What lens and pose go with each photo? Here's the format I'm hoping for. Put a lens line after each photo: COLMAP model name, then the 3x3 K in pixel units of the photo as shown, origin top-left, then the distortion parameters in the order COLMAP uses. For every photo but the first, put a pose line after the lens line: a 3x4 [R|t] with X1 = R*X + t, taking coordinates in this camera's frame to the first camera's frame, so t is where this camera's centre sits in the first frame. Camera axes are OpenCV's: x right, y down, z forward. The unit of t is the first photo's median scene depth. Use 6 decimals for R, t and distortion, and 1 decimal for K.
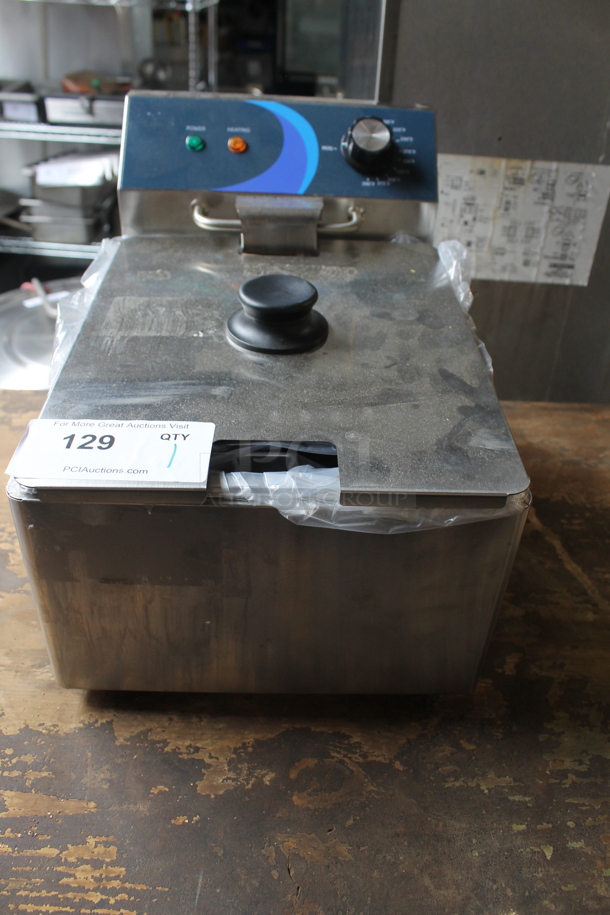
lens RADIAL K [[763.9, 0, 304.2], [0, 763.9, 455.1], [0, 0, 1]] dist [-0.125383, 0.071929]
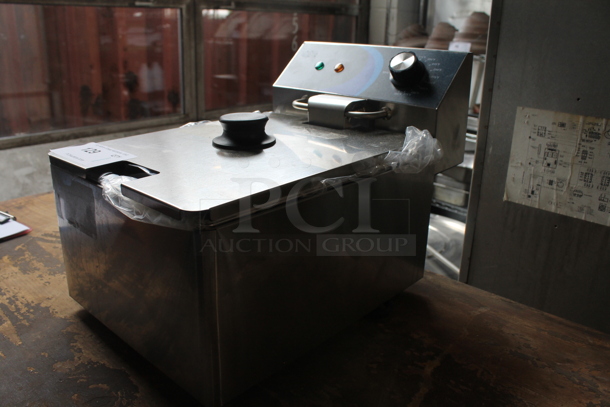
lens RADIAL K [[509.3, 0, 303.4], [0, 509.3, 205.5], [0, 0, 1]] dist [-0.125383, 0.071929]
pose [[0.723614, 0.197247, -0.661420, 0.489272], [-0.400934, 0.900159, -0.170192, 0.053865], [0.561813, 0.388339, 0.730451, 0.208252]]
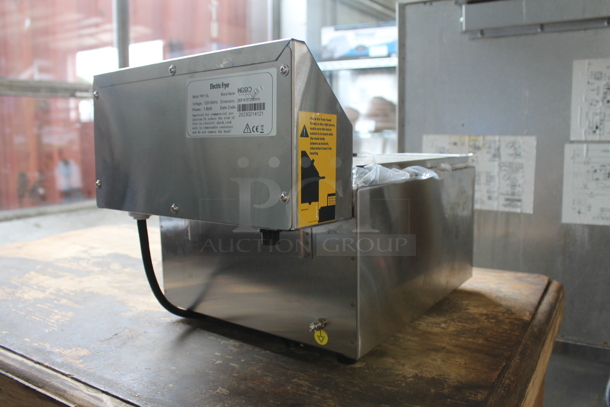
lens RADIAL K [[509.3, 0, 302.4], [0, 509.3, 205.3], [0, 0, 1]] dist [-0.125383, 0.071929]
pose [[0.834483, 0.025811, -0.550429, 0.589501], [-0.288156, 0.871877, -0.395976, 0.323703], [0.469686, 0.489045, 0.735004, 0.021353]]
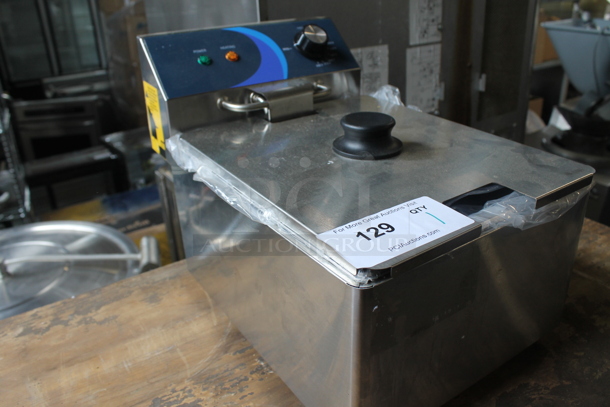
lens RADIAL K [[509.3, 0, 299.3], [0, 509.3, 201.8], [0, 0, 1]] dist [-0.125383, 0.071929]
pose [[0.844450, -0.295079, 0.447027, -0.374796], [0.376429, 0.920661, -0.103365, -0.011784], [-0.381059, 0.255561, 0.888528, 0.134590]]
